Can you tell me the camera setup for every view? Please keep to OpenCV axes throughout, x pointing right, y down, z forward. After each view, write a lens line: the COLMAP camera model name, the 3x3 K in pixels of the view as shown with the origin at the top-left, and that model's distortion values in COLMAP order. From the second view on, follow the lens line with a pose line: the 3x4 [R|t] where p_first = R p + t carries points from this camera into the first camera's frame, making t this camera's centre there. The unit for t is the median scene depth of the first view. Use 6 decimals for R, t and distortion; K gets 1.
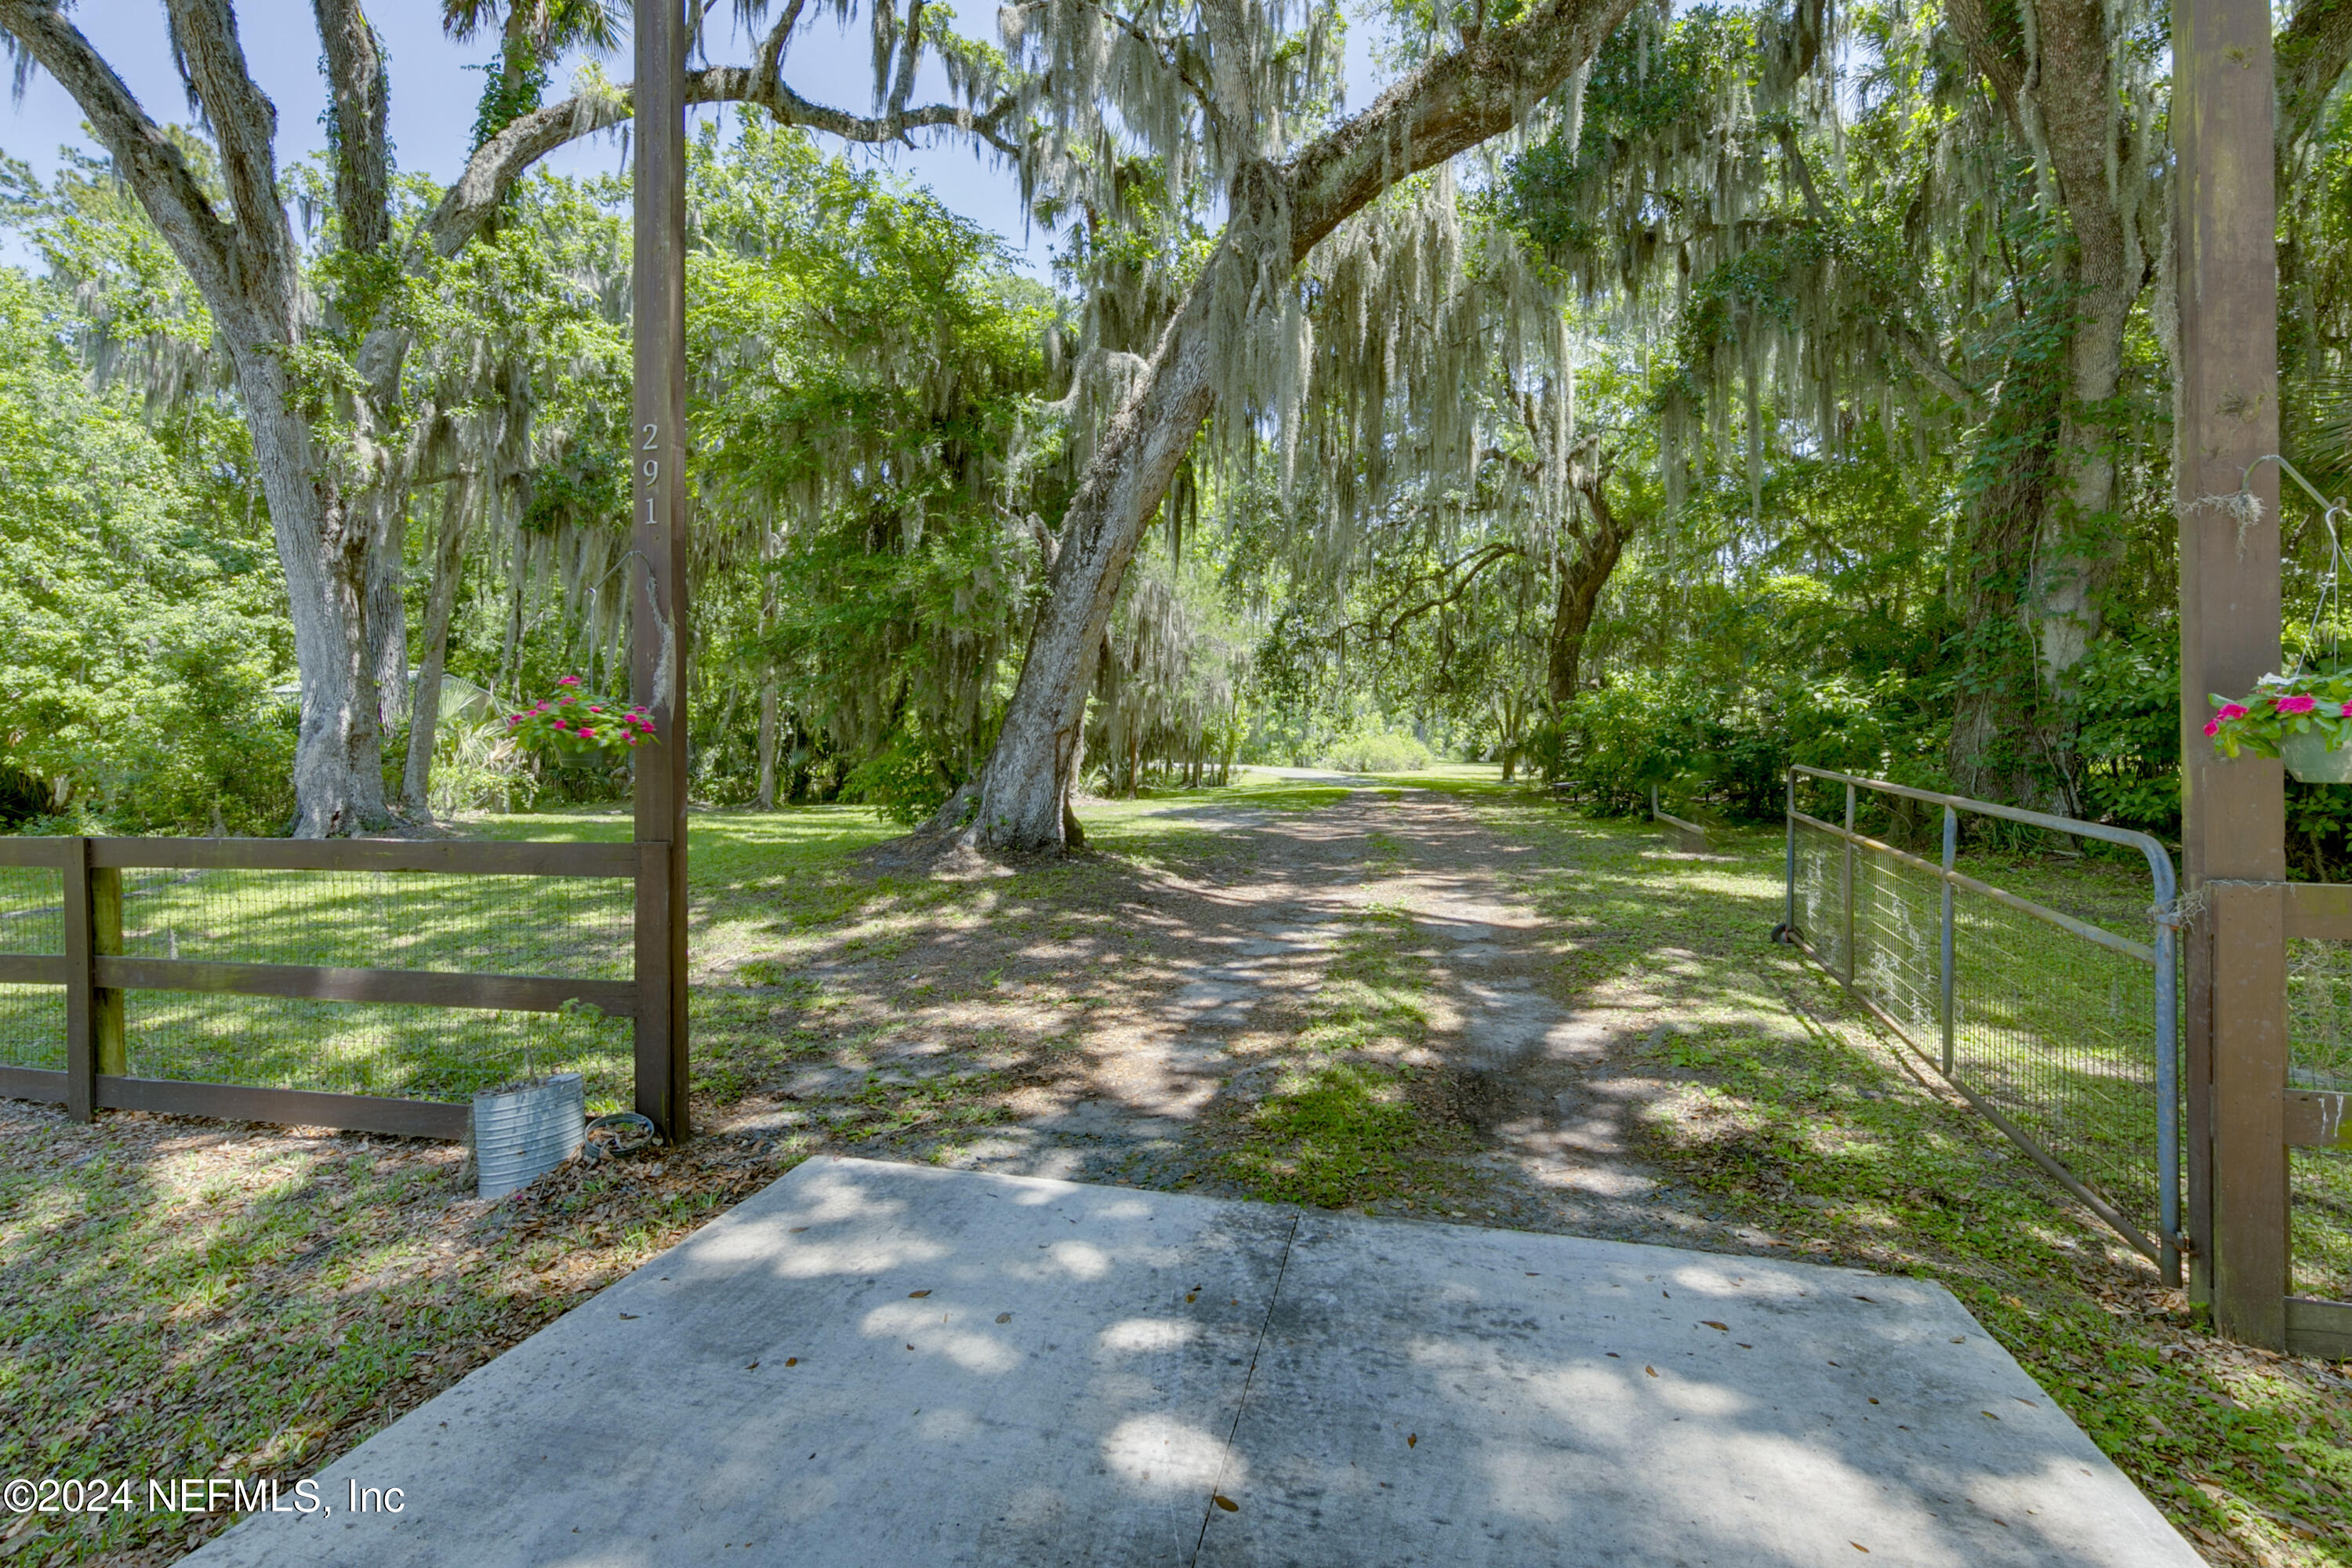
lens RADIAL K [[1040.8, 0, 1167.3], [0, 1040.8, 721.5], [0, 0, 1]] dist [0.004278, -0.000161]
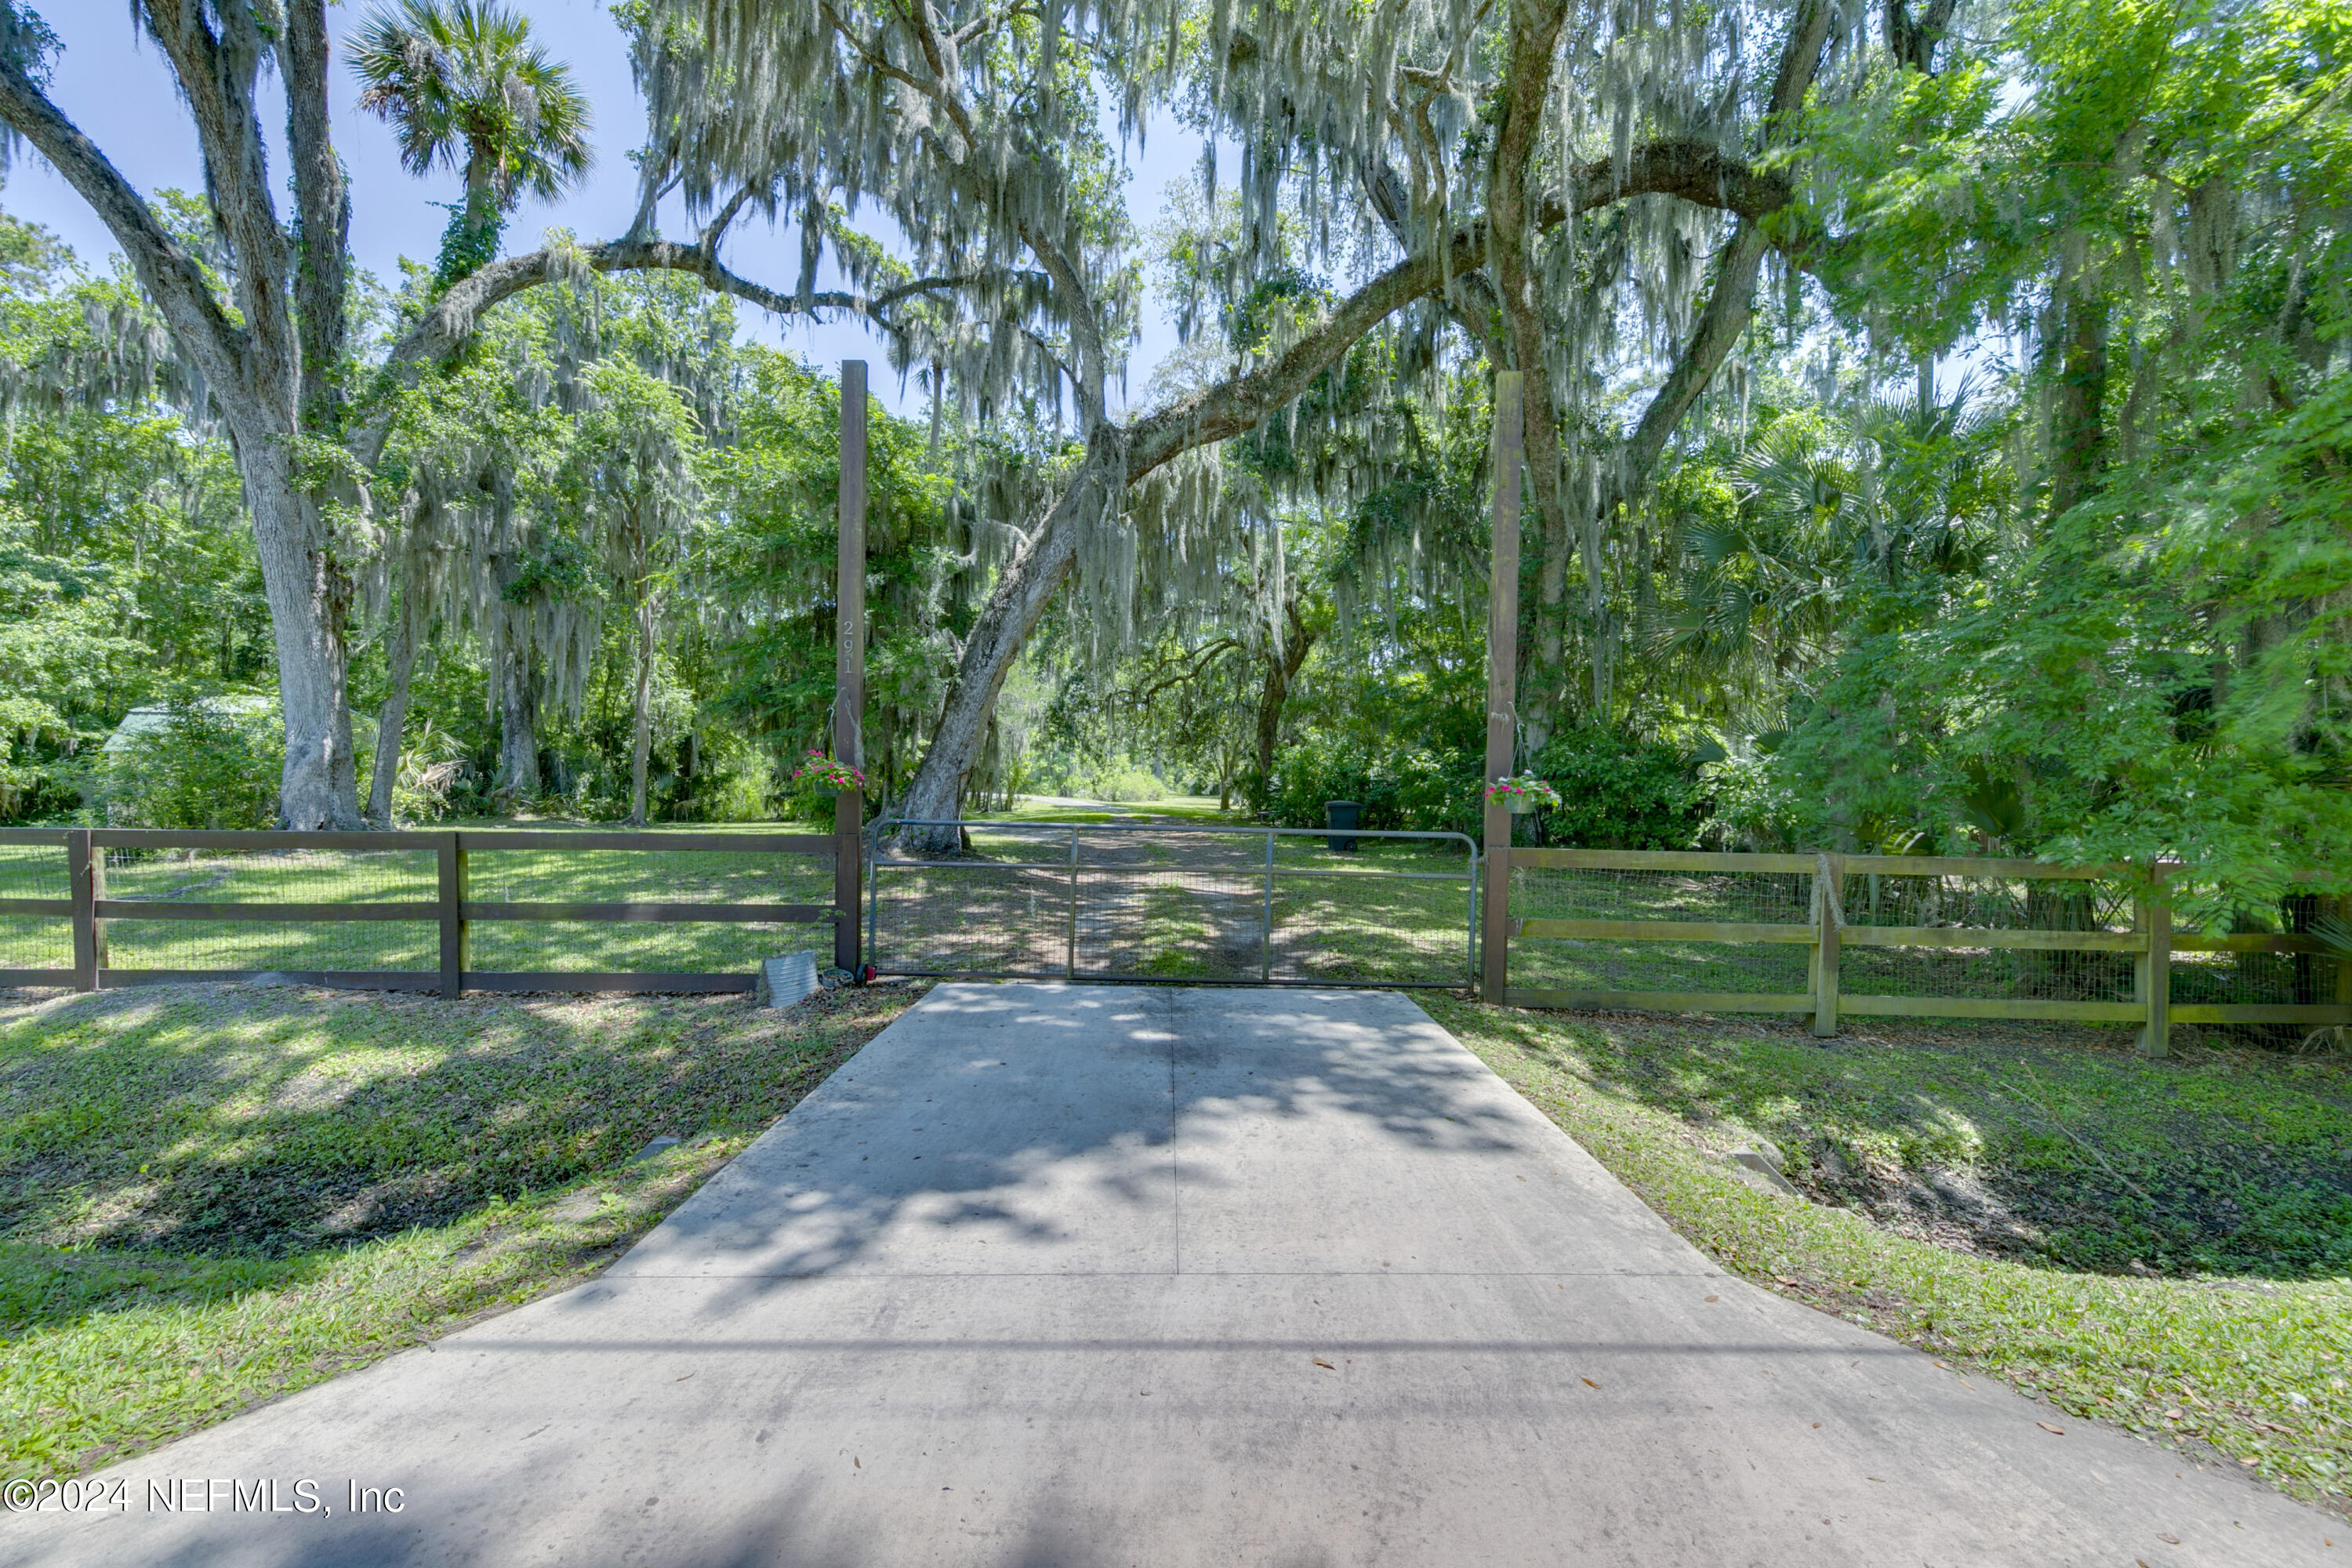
lens RADIAL K [[909.5, 0, 1176.0], [0, 909.5, 784.0], [0, 0, 1]] dist [0.004493, 0.000172]
pose [[0.963213, 0.021212, 0.267901, -0.115441], [-0.029467, 0.999206, 0.026830, -0.014824], [-0.267119, -0.033737, 0.963073, -0.266333]]
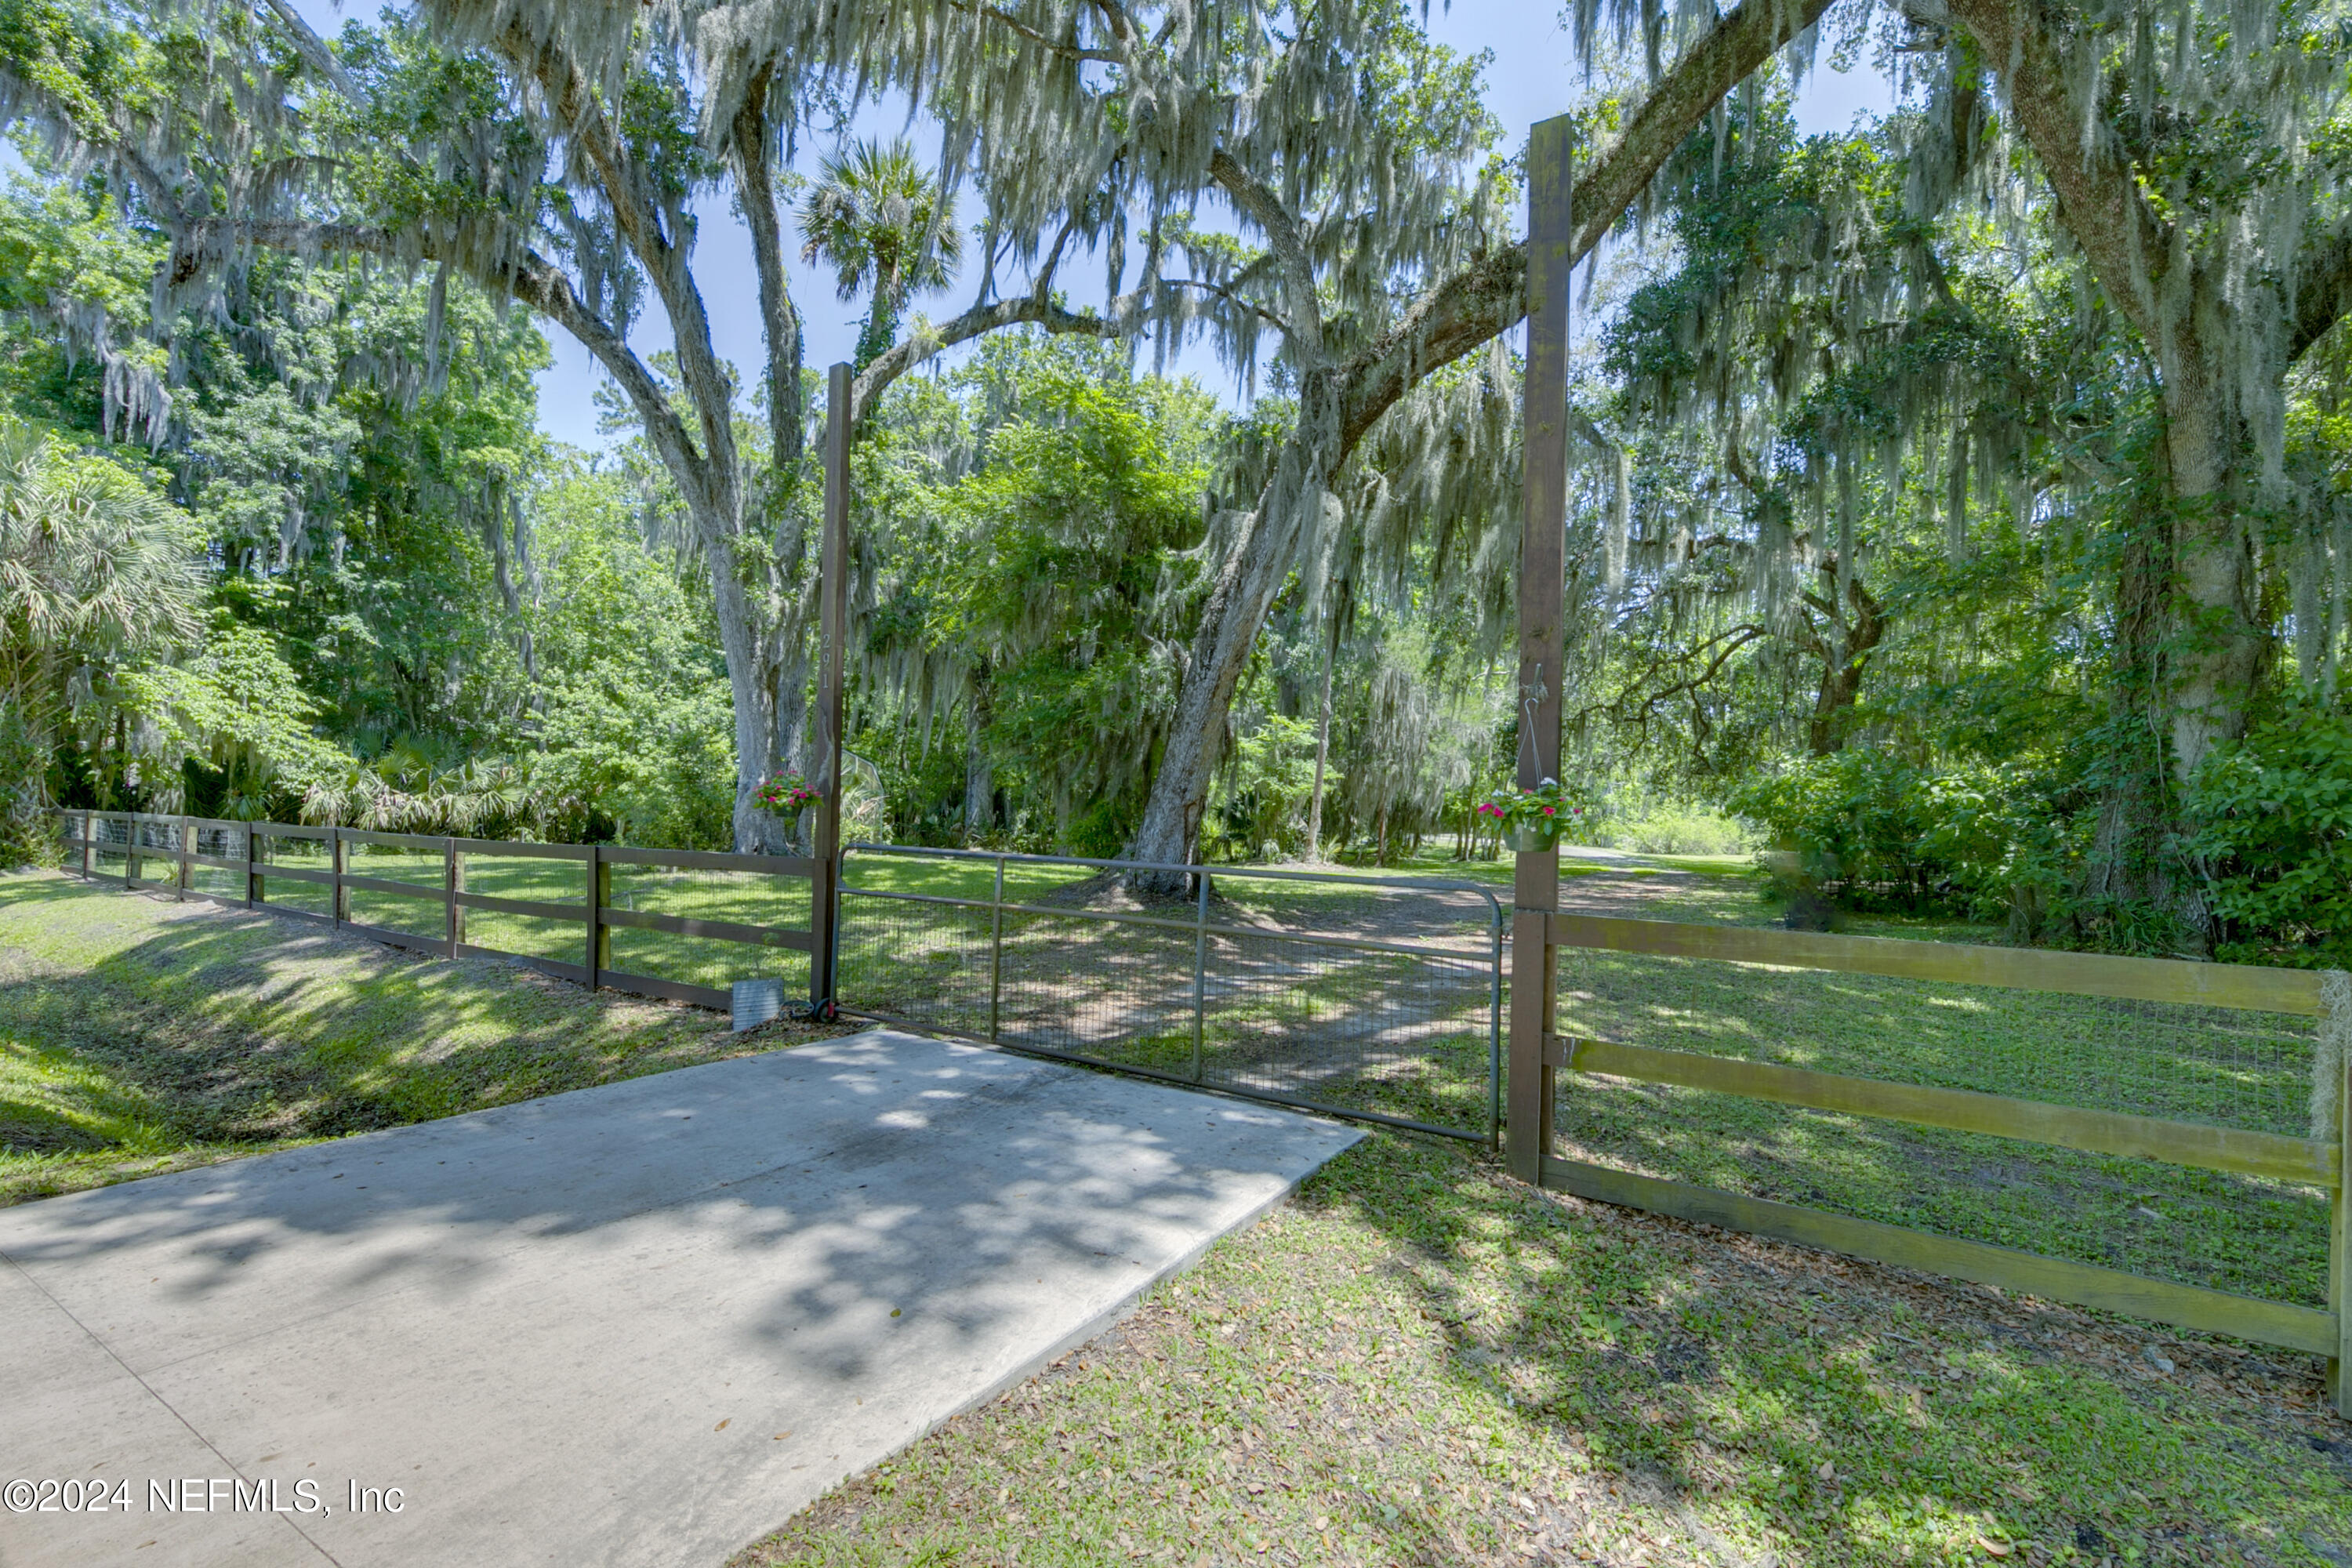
lens RADIAL K [[1036.0, 0, 1186.3], [0, 1036.0, 780.2], [0, 0, 1]] dist [0.007231, -0.000001]
pose [[0.945889, 0.018618, -0.323955, 0.234197], [-0.022250, 0.999724, -0.007508, -0.007988], [0.323726, 0.014310, 0.946043, -0.177602]]
